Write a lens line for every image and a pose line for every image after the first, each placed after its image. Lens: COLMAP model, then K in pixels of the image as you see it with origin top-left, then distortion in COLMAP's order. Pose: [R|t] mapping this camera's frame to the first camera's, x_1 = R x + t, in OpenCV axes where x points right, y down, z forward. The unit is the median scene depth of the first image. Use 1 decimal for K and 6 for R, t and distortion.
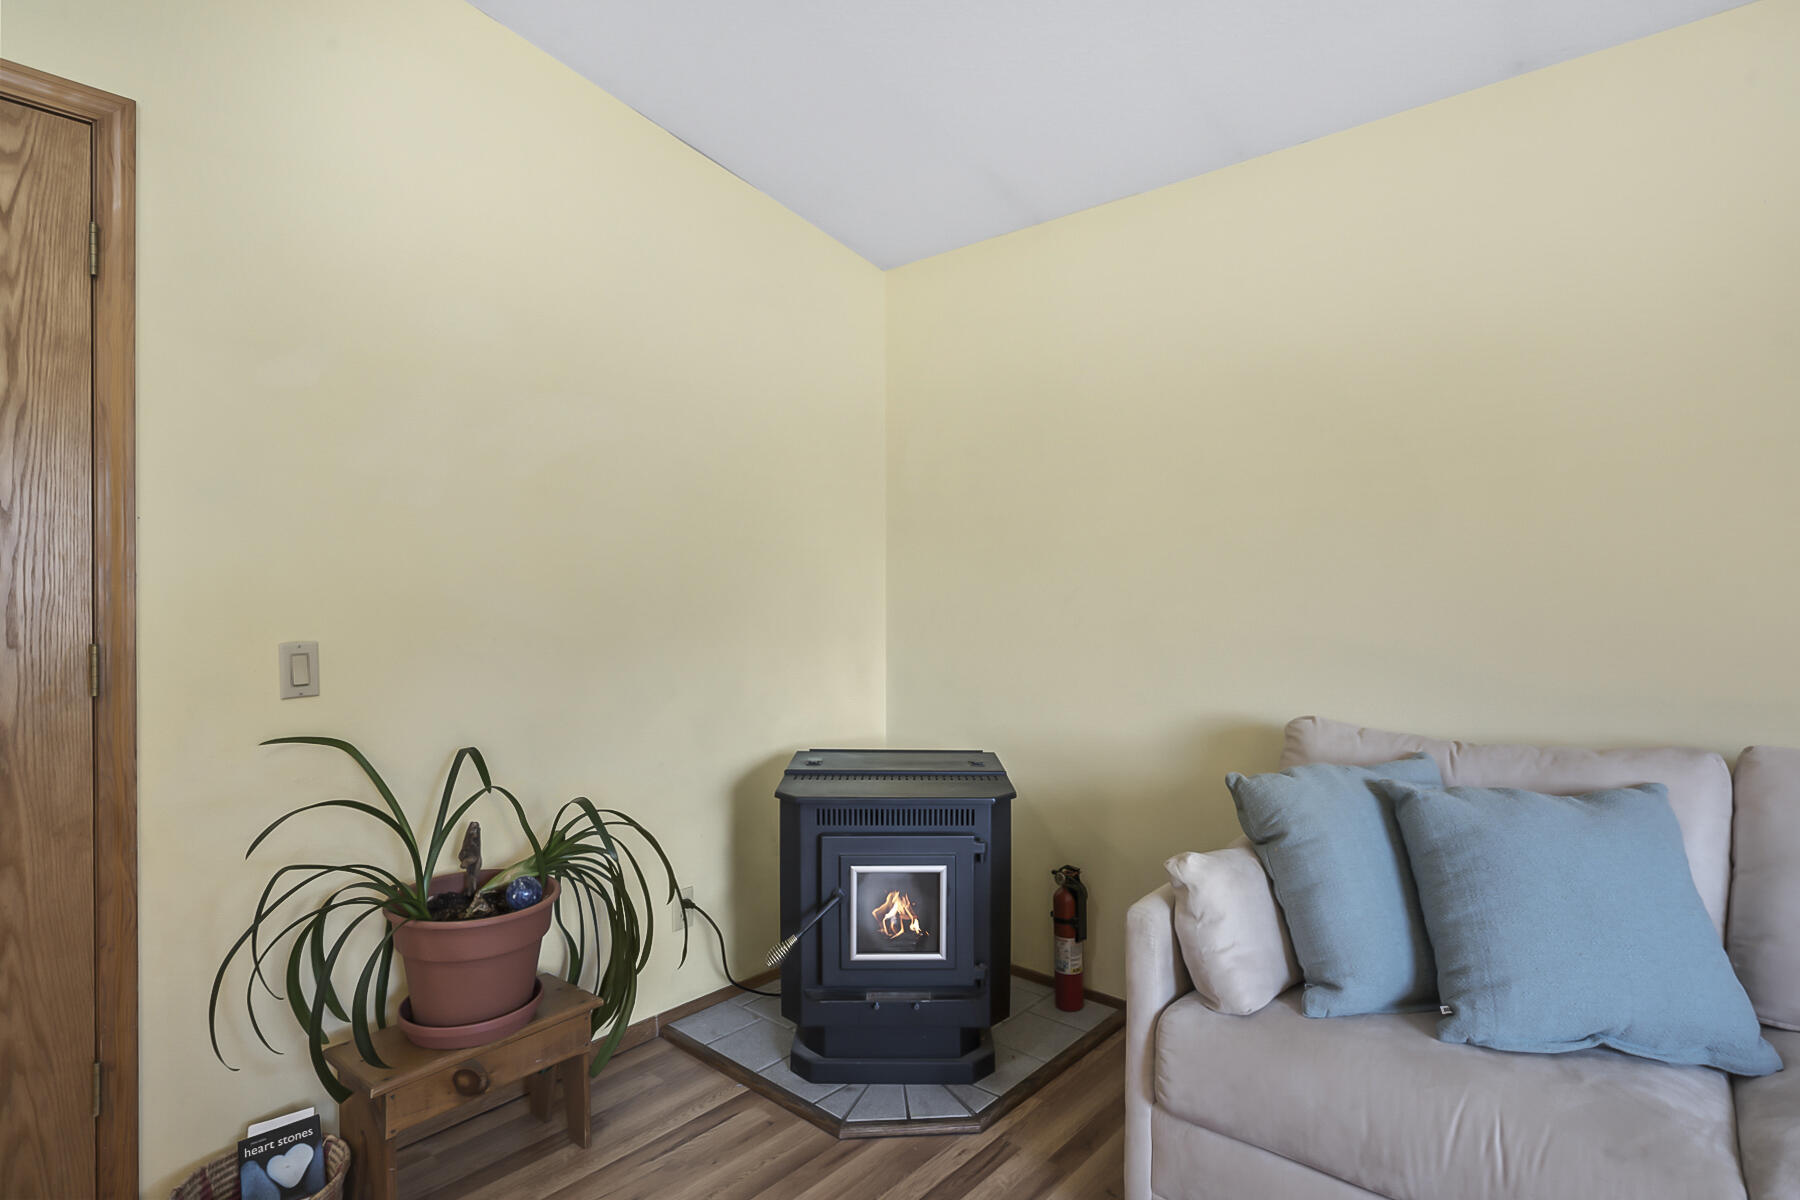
lens RADIAL K [[912.5, 0, 897.9], [0, 912.5, 602.0], [0, 0, 1]] dist [-0.020938, 0.009683]
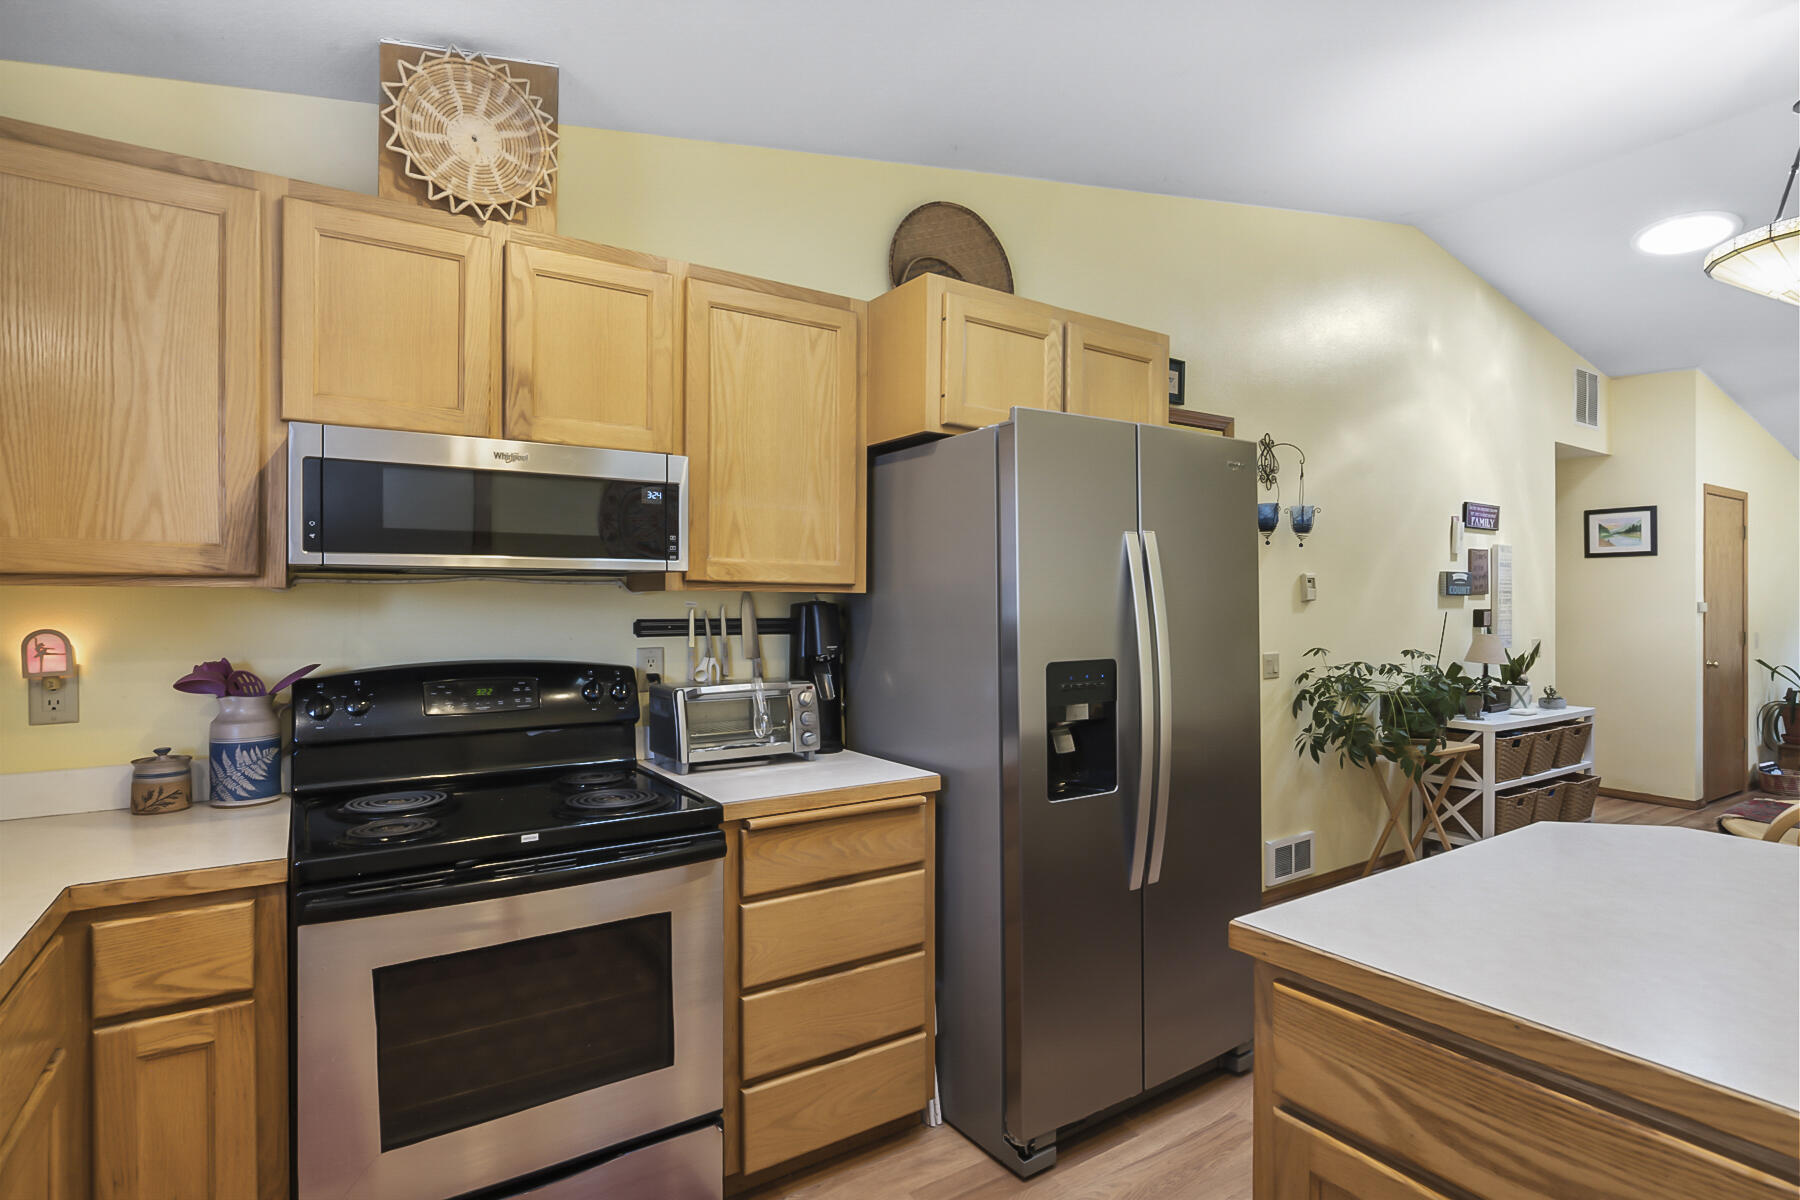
lens RADIAL K [[903.0, 0, 899.2], [0, 903.0, 603.5], [0, 0, 1]] dist [-0.020896, 0.009005]
pose [[0.964548, -0.001286, -0.263906, -3.292603], [-0.001633, 0.999940, -0.010843, -0.028200], [0.263904, 0.010889, 0.964488, -3.615264]]
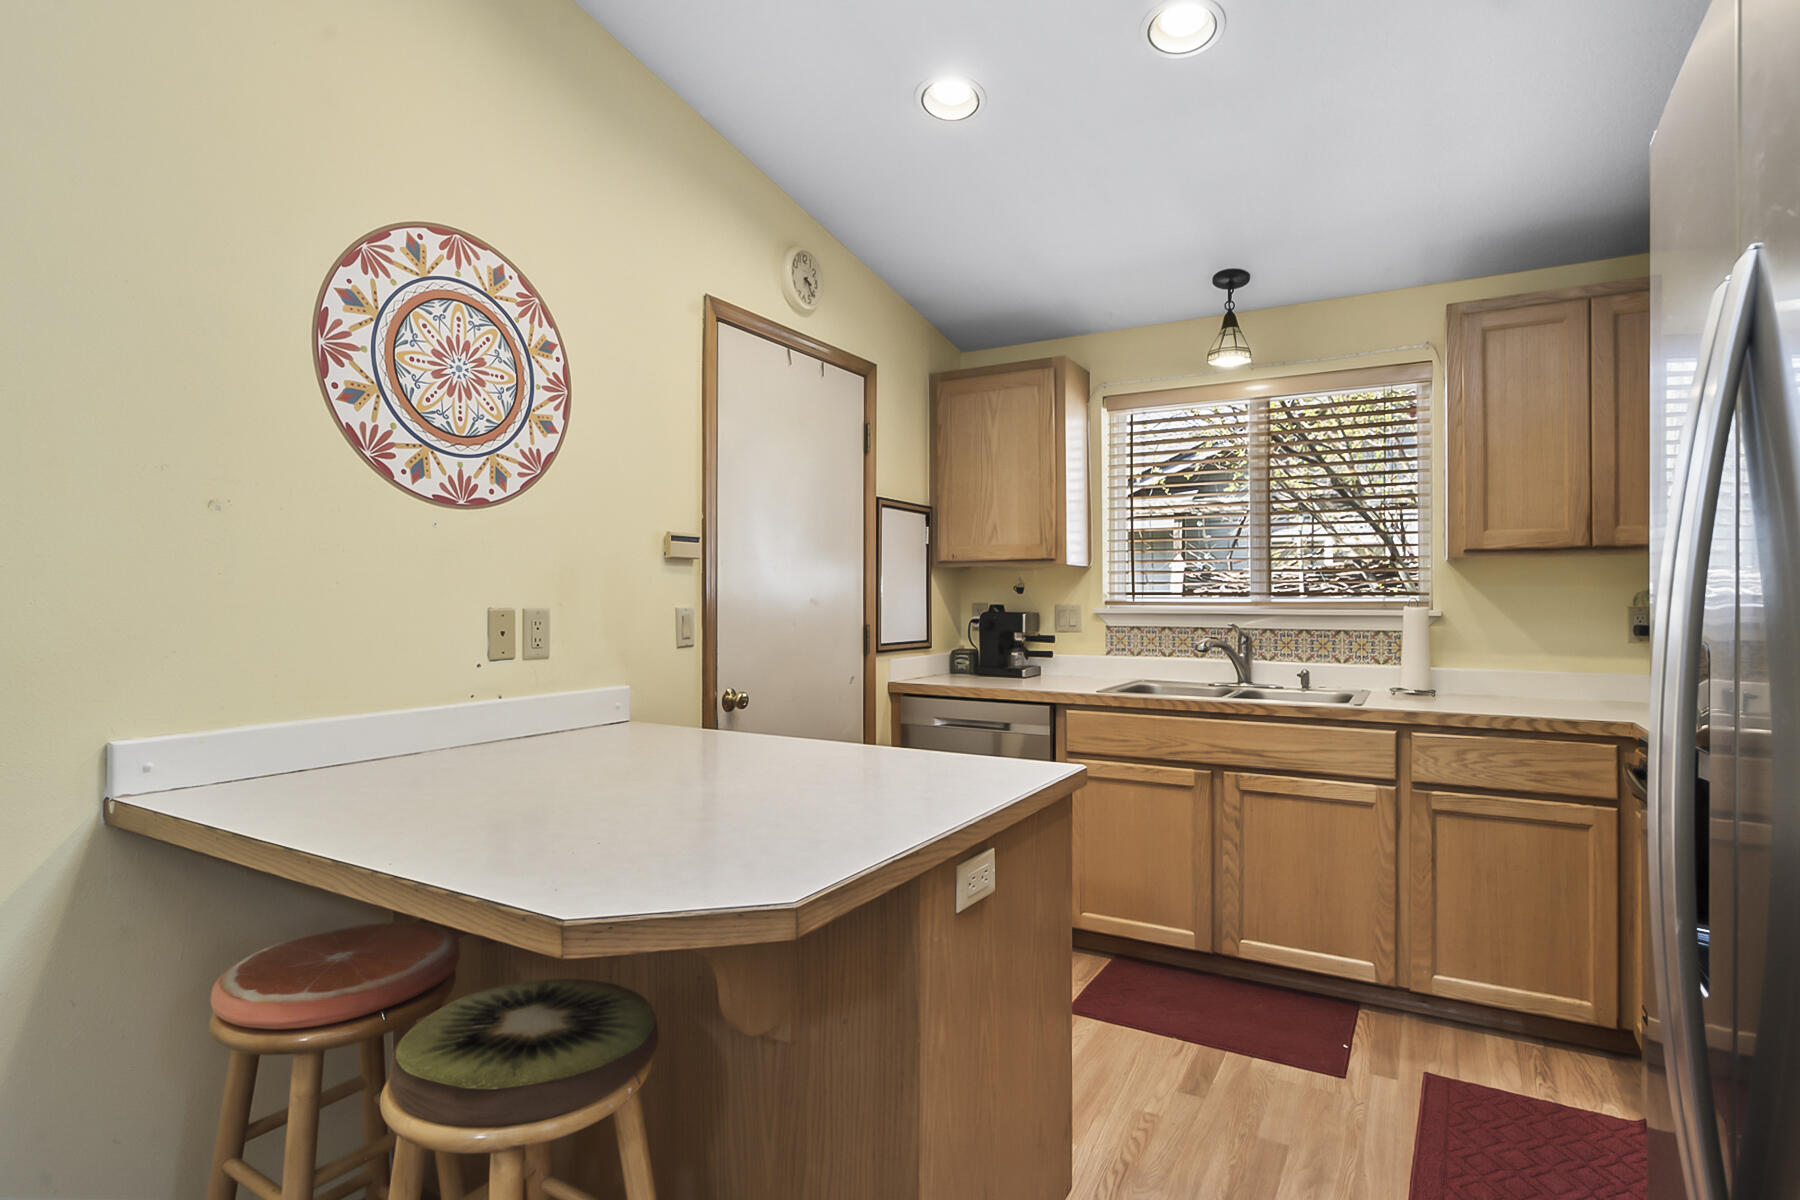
lens RADIAL K [[917.4, 0, 897.8], [0, 917.4, 594.7], [0, 0, 1]] dist [-0.019975, 0.009062]
pose [[-0.981248, -0.002043, -0.192737, -2.810242], [-0.003884, 0.999950, 0.009177, 0.007682], [0.192709, 0.009754, -0.981208, -1.860878]]
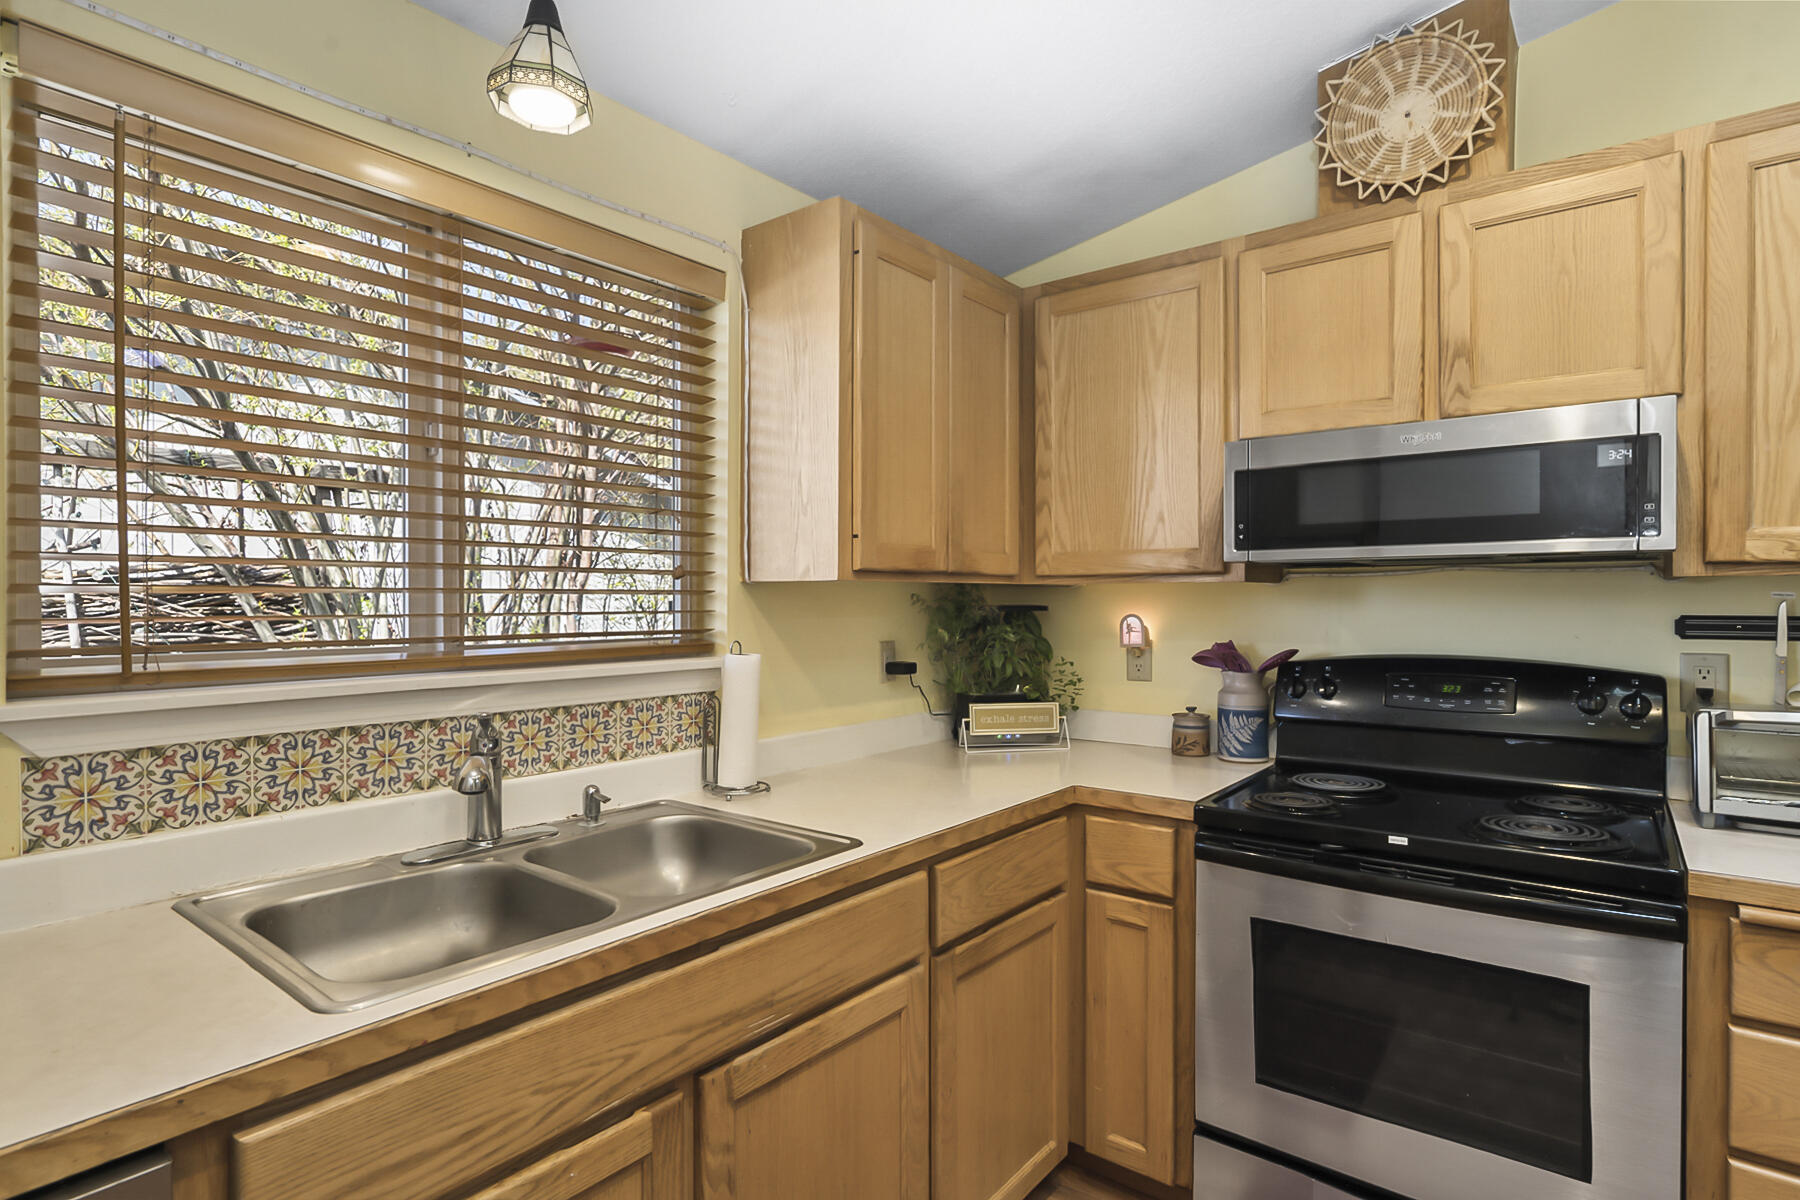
lens RADIAL K [[912.5, 0, 897.9], [0, 912.5, 602.0], [0, 0, 1]] dist [-0.020938, 0.009683]
pose [[0.049474, 0.001510, -0.998774, -3.025018], [-0.010785, 0.999941, 0.000978, -0.024720], [0.998717, 0.010724, 0.049488, -3.334908]]
